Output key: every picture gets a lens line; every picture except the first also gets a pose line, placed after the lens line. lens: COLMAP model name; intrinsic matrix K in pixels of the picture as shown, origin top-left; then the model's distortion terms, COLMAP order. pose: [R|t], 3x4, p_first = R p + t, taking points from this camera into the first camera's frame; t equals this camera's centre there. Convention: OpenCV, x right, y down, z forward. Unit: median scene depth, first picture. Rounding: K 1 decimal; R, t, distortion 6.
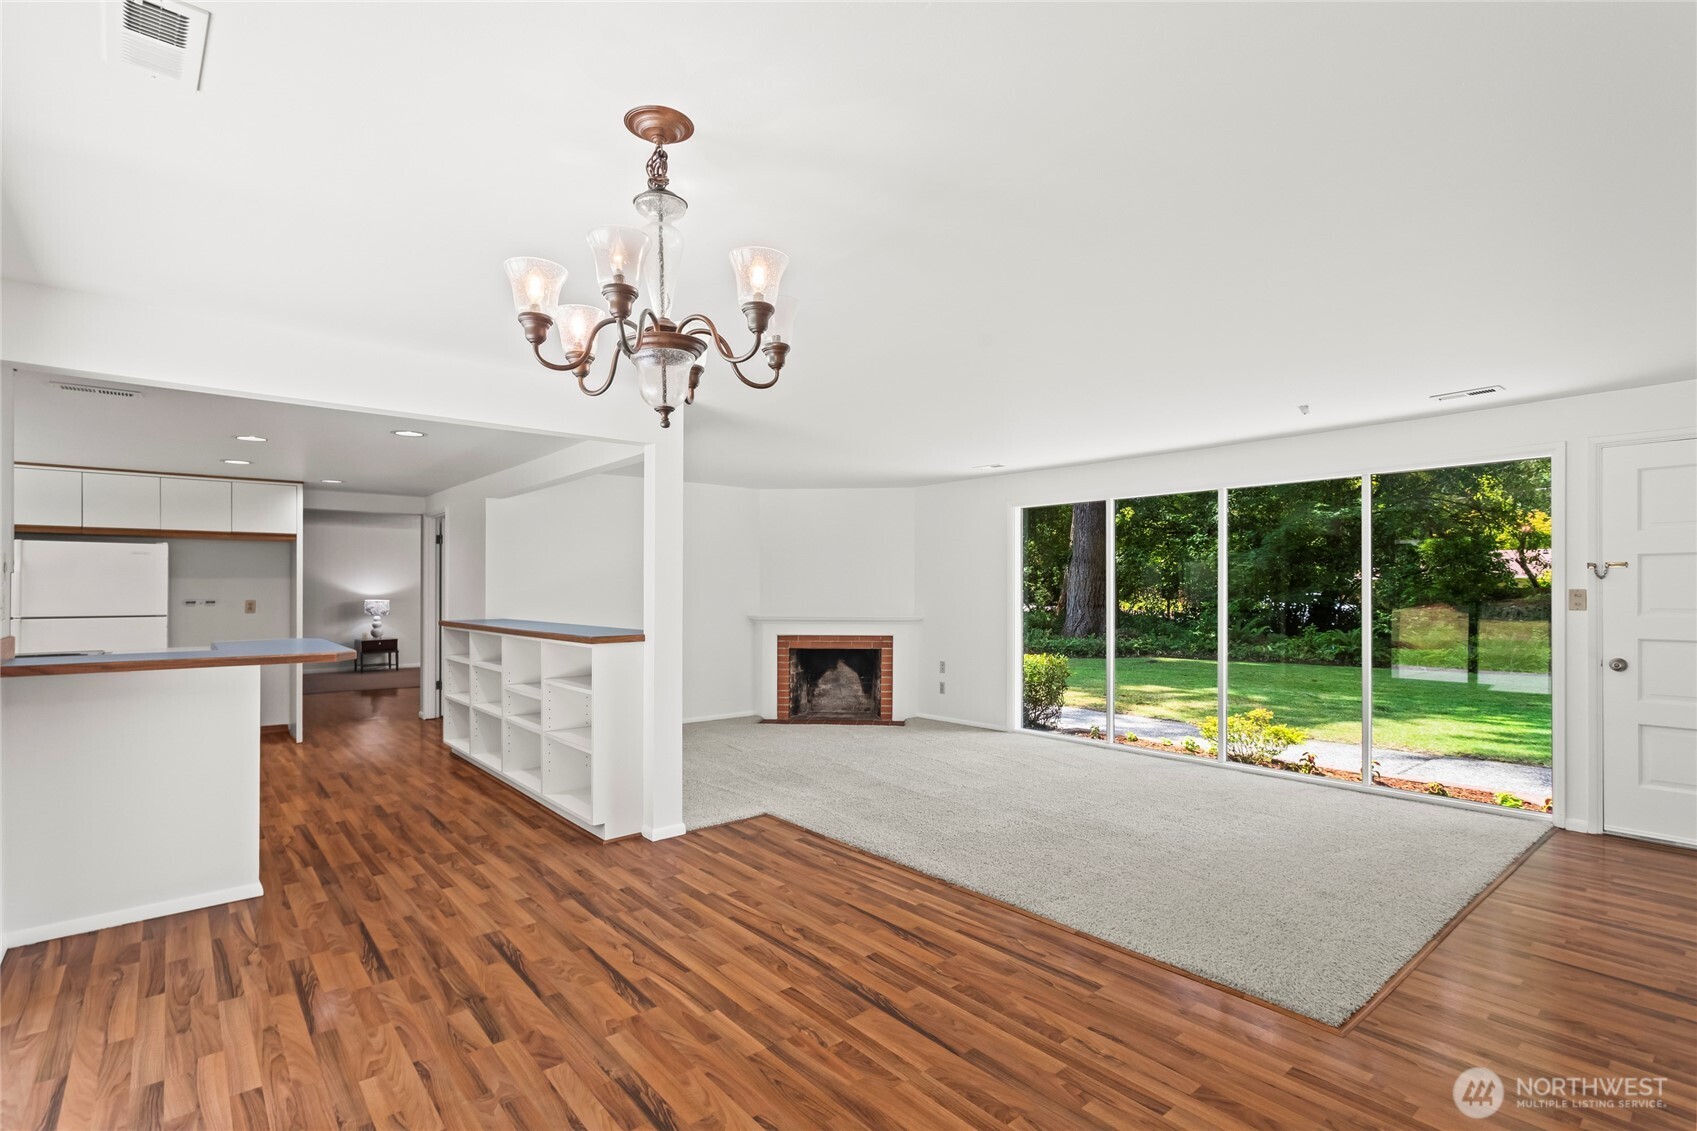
lens RADIAL K [[802.1, 0, 854.1], [0, 802.1, 586.5], [0, 0, 1]] dist [0.008723, -0.000184]
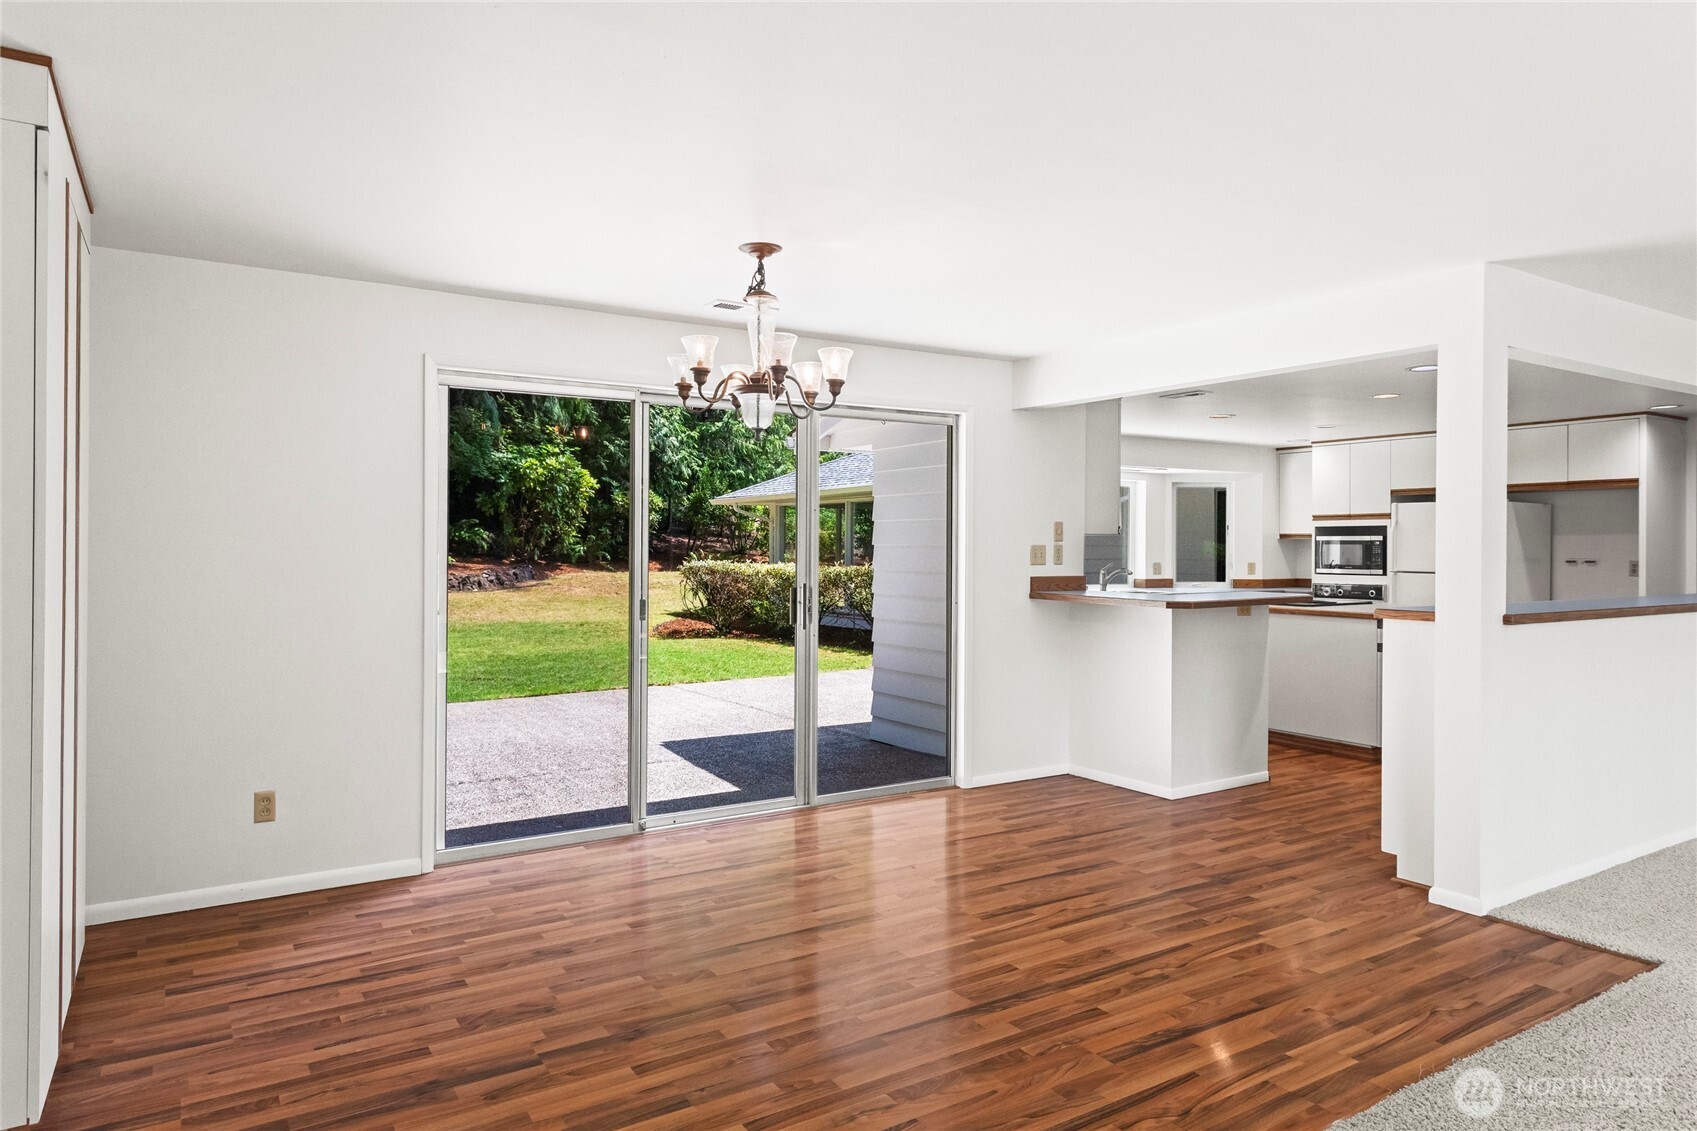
lens RADIAL K [[1052.3, 0, 854.9], [0, 1052.3, 539.7], [0, 0, 1]] dist [0.007191, 0.001166]
pose [[-0.137278, -0.004070, -0.990524, 0.931802], [0.000625, 0.999991, -0.004195, -0.001035], [0.990532, -0.001195, -0.137274, 0.775425]]
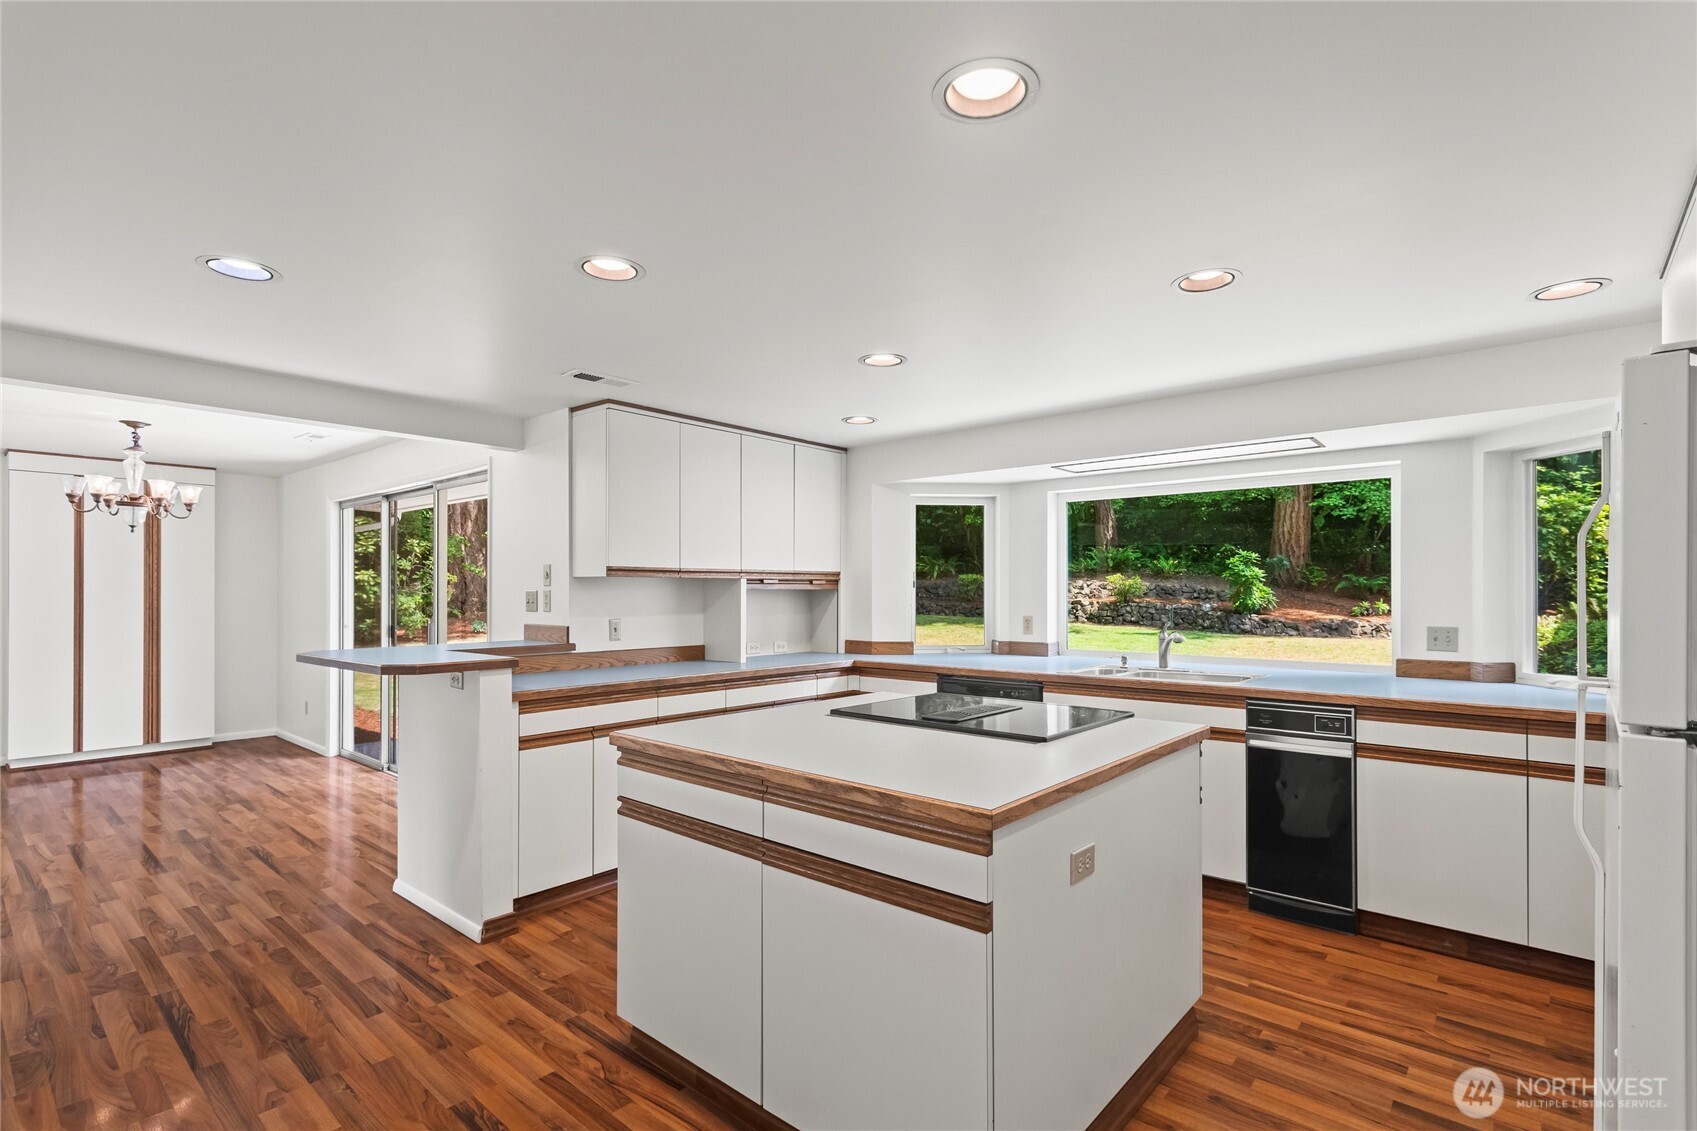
lens RADIAL K [[802.1, 0, 854.1], [0, 802.1, 586.5], [0, 0, 1]] dist [0.008723, -0.000184]
pose [[-0.988422, 0.001066, -0.151725, -1.200905], [0.002040, 0.999978, -0.006265, 0.004261], [0.151715, -0.006502, -0.988403, 2.182489]]
